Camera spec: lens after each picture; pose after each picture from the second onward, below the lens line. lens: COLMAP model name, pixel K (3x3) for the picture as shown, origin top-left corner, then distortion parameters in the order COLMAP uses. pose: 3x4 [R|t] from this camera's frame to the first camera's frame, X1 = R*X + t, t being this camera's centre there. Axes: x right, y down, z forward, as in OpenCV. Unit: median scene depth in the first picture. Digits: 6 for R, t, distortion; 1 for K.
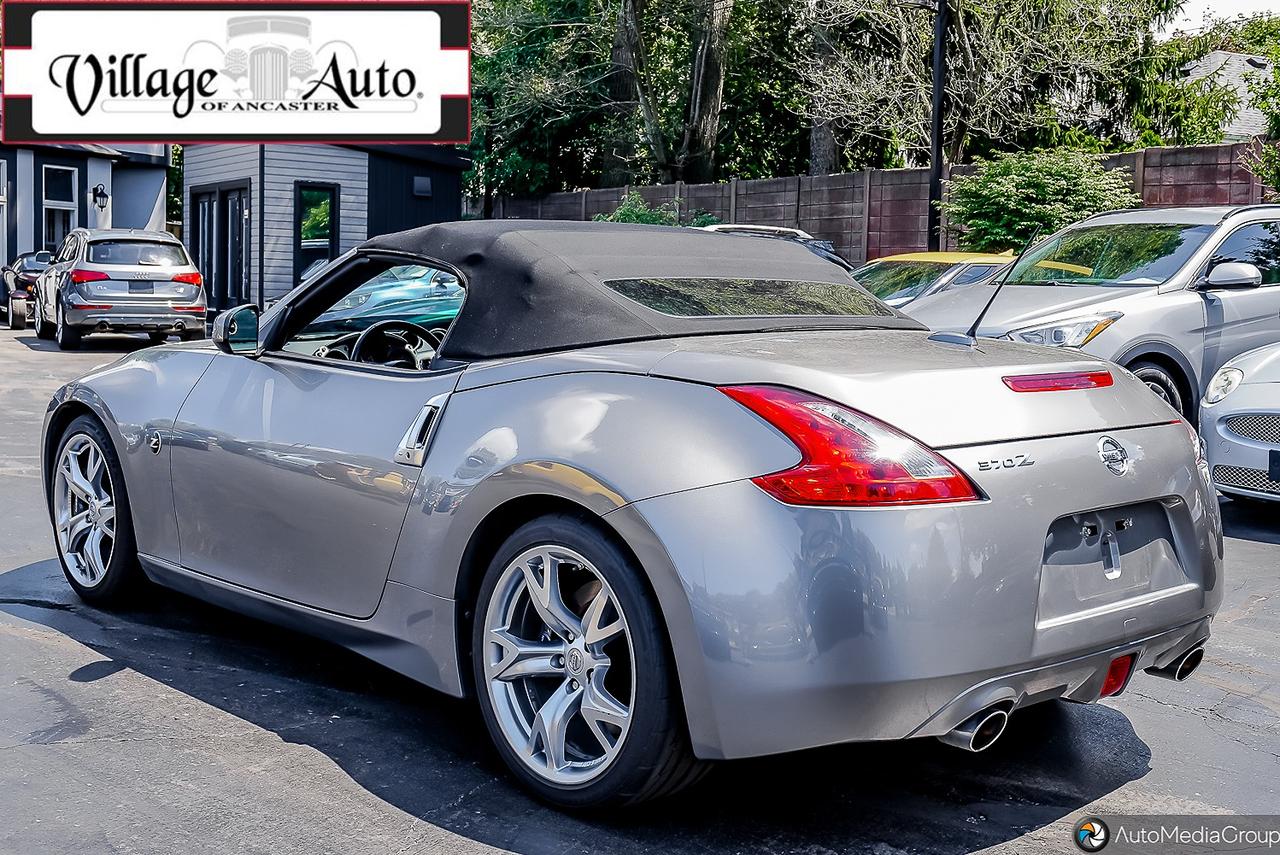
lens RADIAL K [[1509.5, 0, 633.8], [0, 1509.5, 425.6], [0, 0, 1]] dist [0.013999, 0.000000]
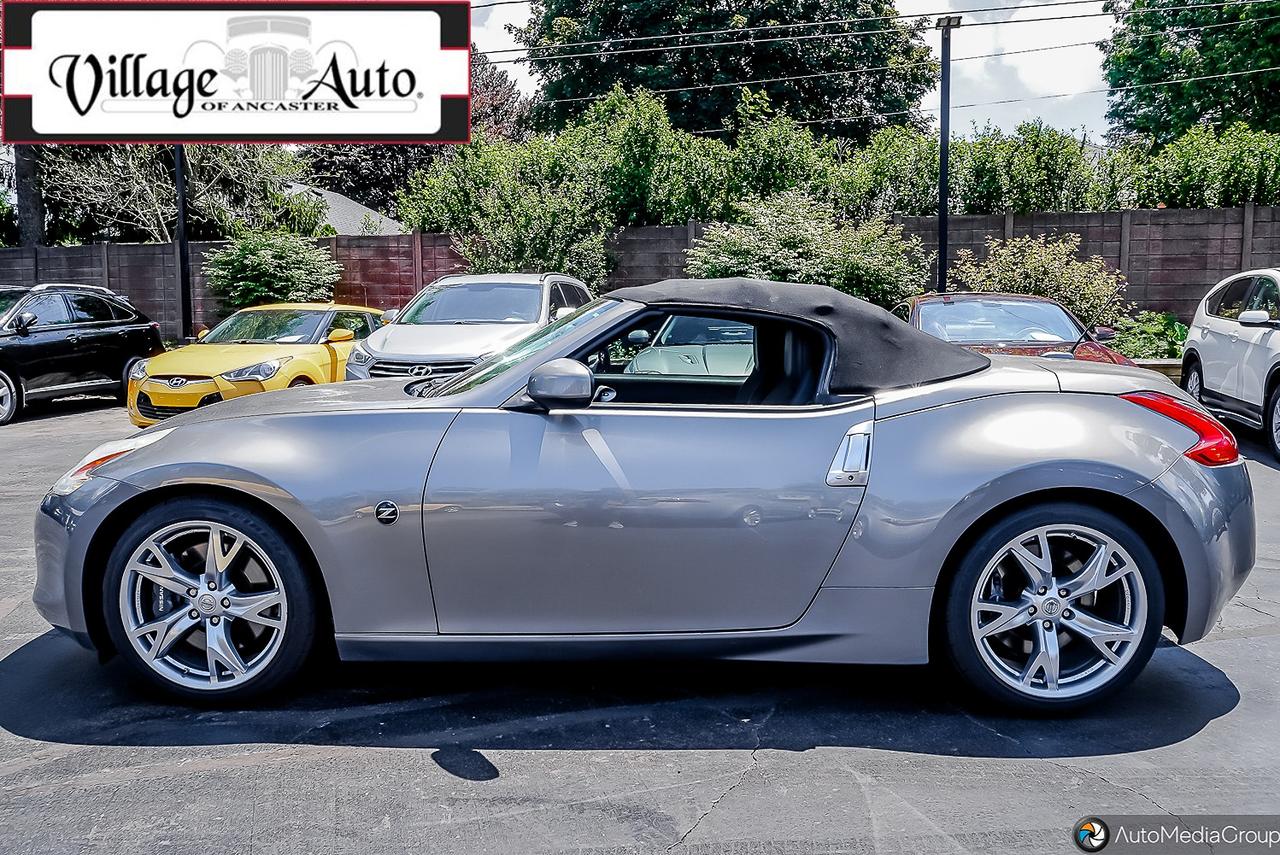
lens RADIAL K [[933.8, 0, 636.1], [0, 933.8, 419.3], [0, 0, 1]] dist [-0.045107, 0.006495]
pose [[0.692556, -0.100027, 0.714395, -0.151899], [0.091213, 0.994534, 0.050826, -0.015327], [-0.715574, 0.029963, 0.697894, 0.118672]]
